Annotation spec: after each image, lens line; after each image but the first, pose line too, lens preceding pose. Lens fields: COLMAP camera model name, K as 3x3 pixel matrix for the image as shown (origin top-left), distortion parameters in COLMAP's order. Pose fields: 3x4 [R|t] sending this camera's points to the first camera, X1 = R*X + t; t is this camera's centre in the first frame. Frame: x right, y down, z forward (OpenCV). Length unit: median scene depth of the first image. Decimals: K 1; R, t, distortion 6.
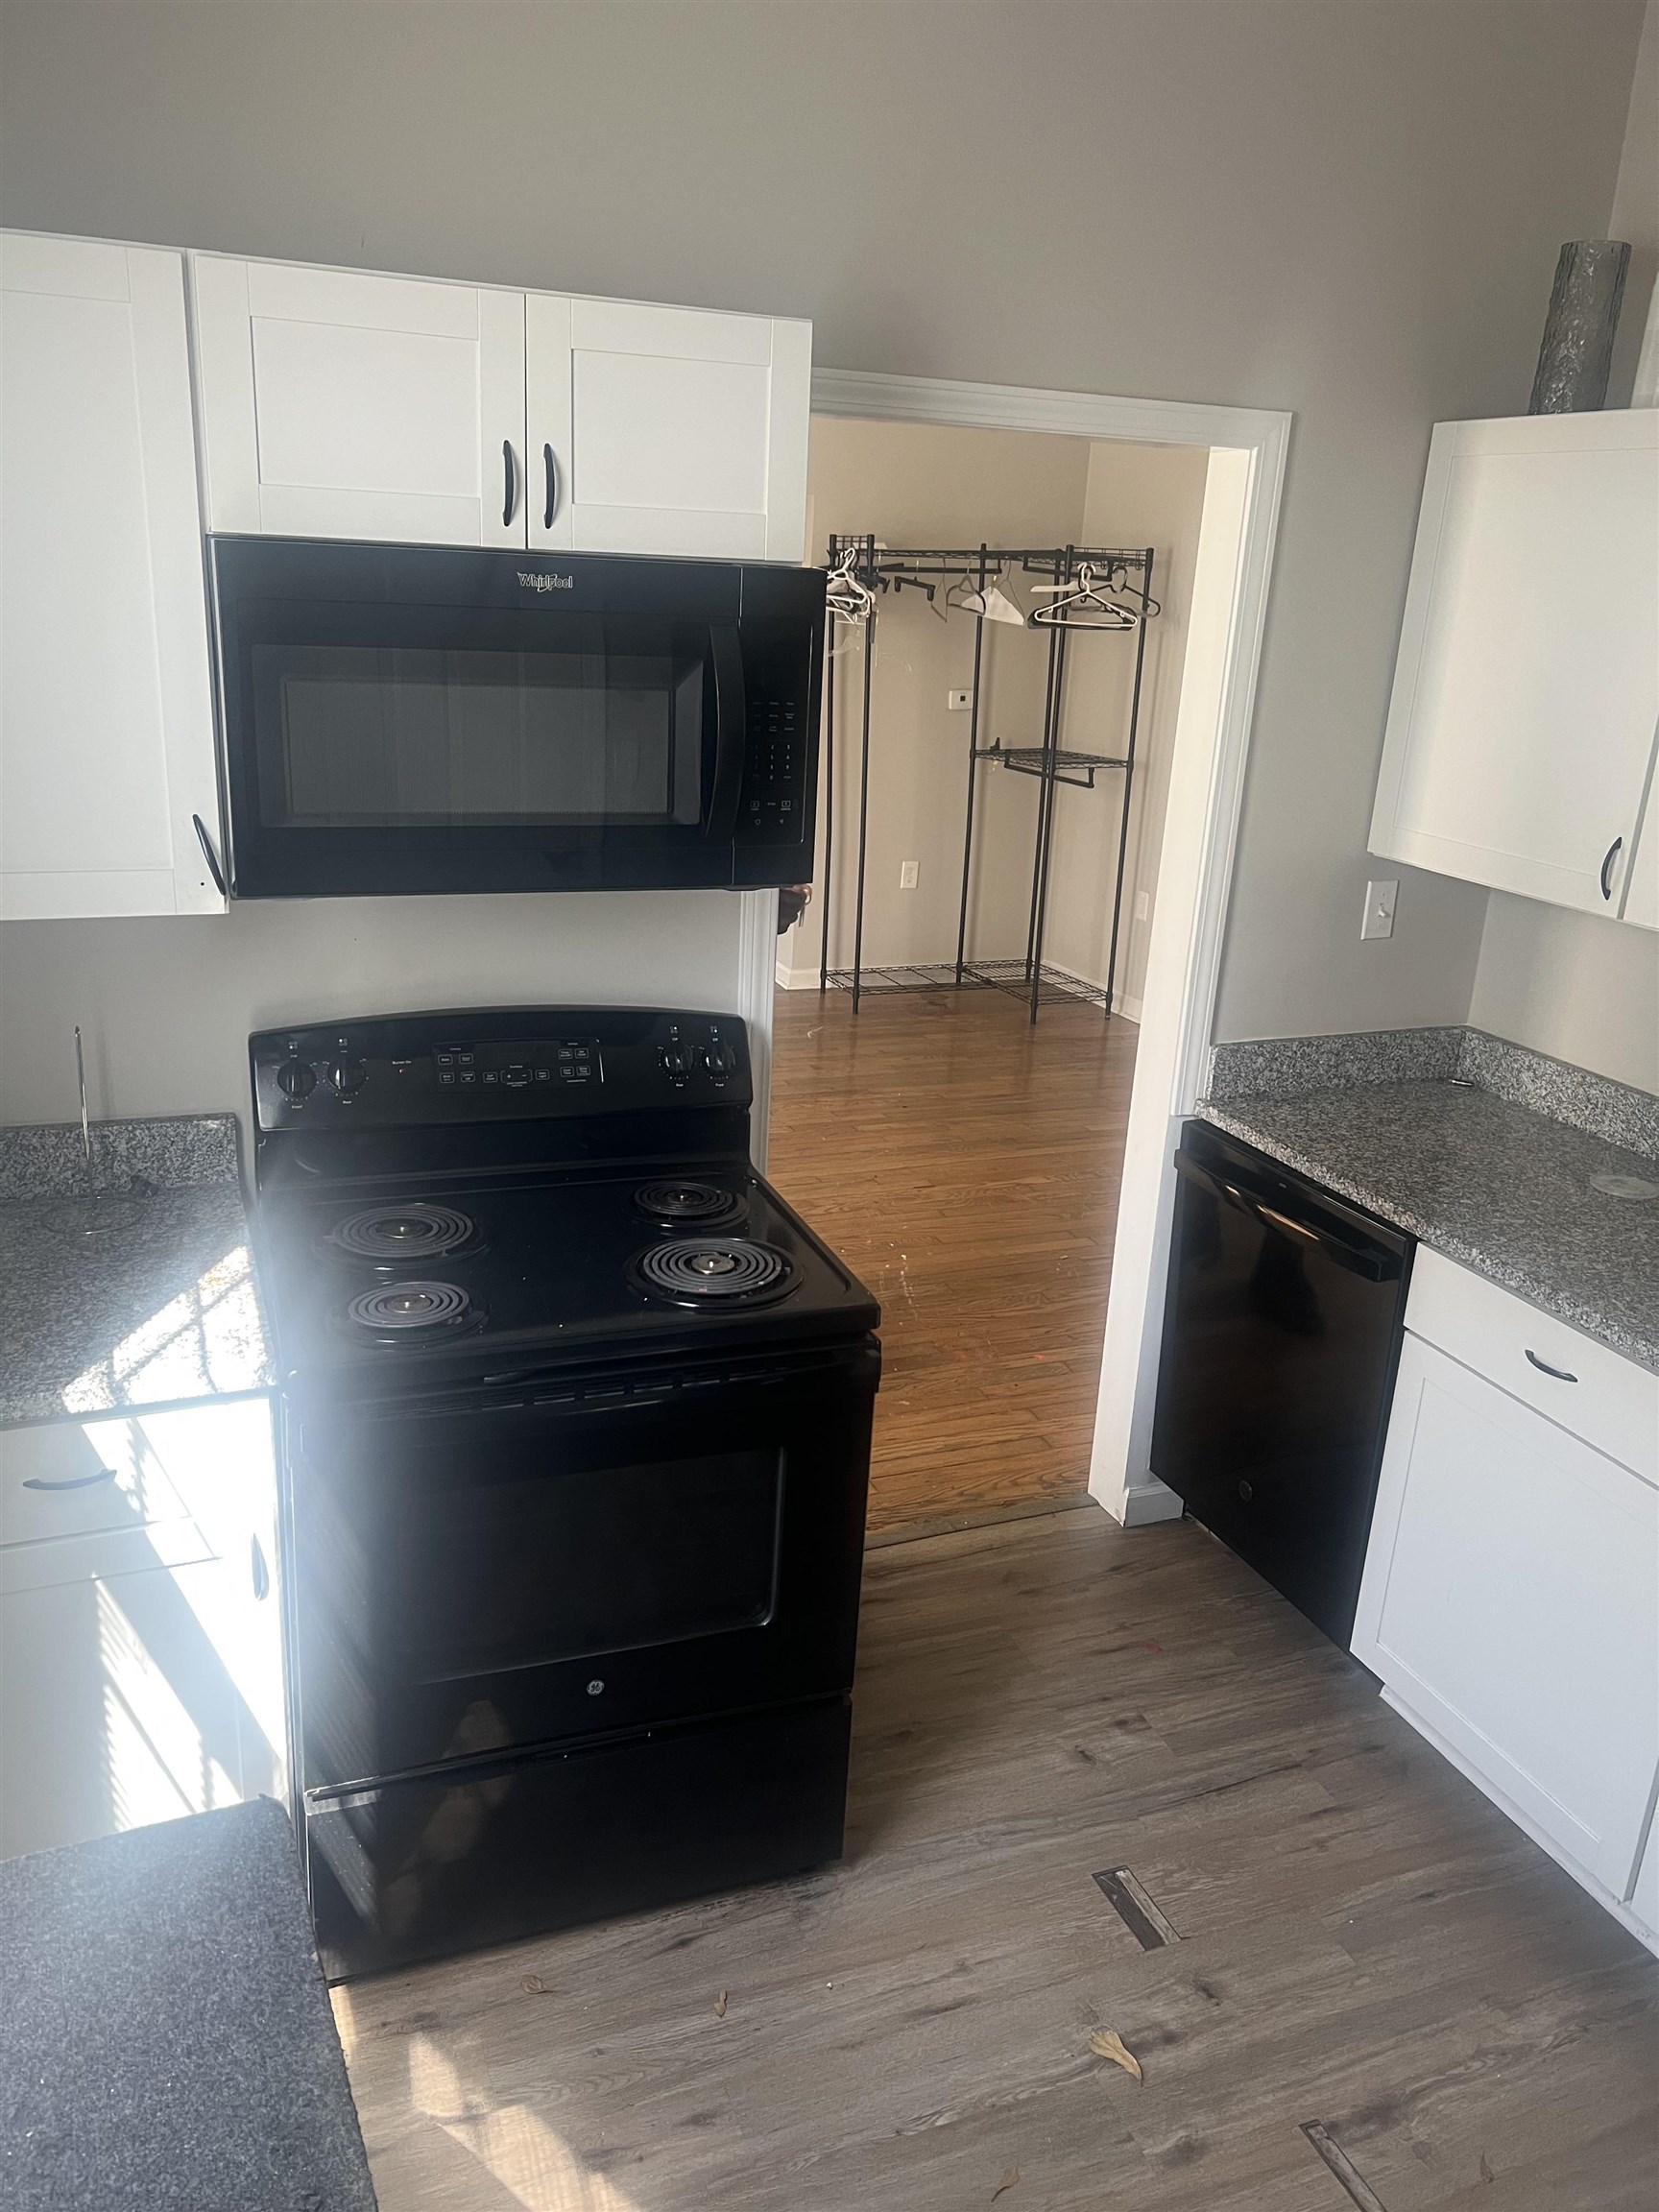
lens RADIAL K [[1677.7, 0, 828.7], [0, 1677.7, 1113.9], [0, 0, 1]] dist [0.056445, -0.068105]
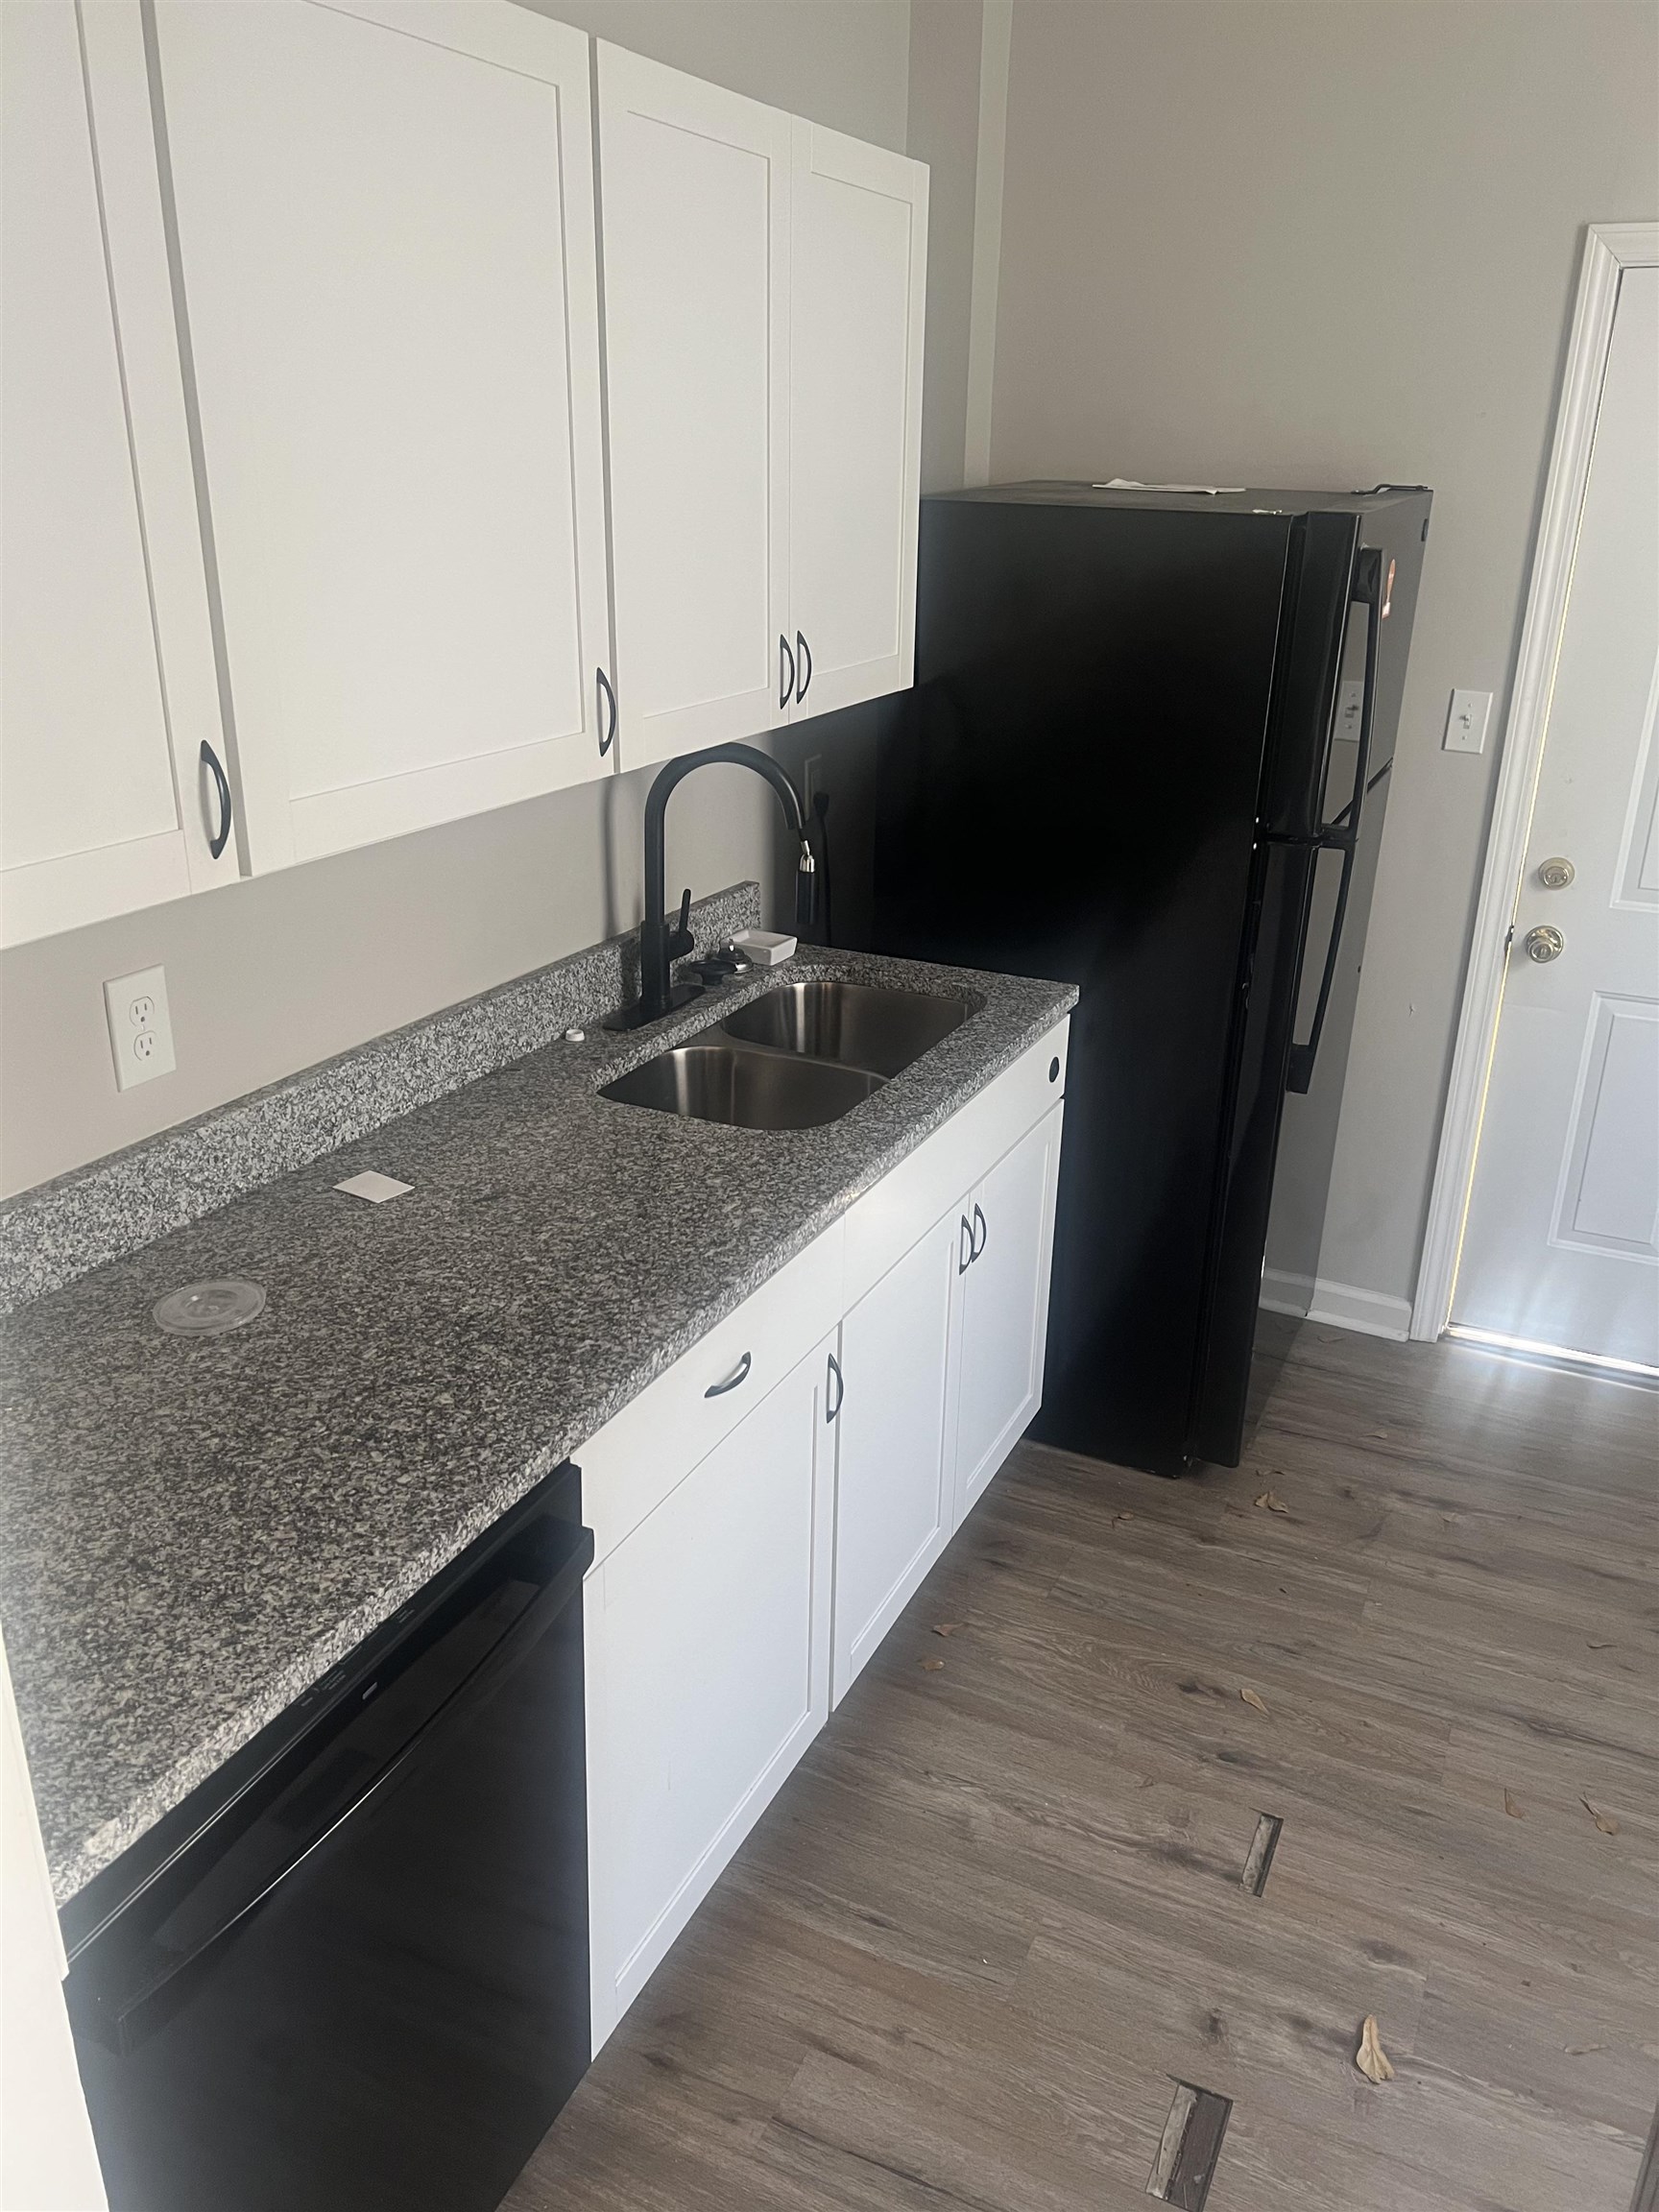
lens RADIAL K [[1677.7, 0, 828.7], [0, 1677.7, 1113.9], [0, 0, 1]] dist [0.056445, -0.068105]
pose [[-0.672889, -0.327632, 0.663233, -0.064430], [0.187443, 0.791796, 0.581312, -0.387535], [-0.715602, 0.515477, -0.471379, 1.323718]]
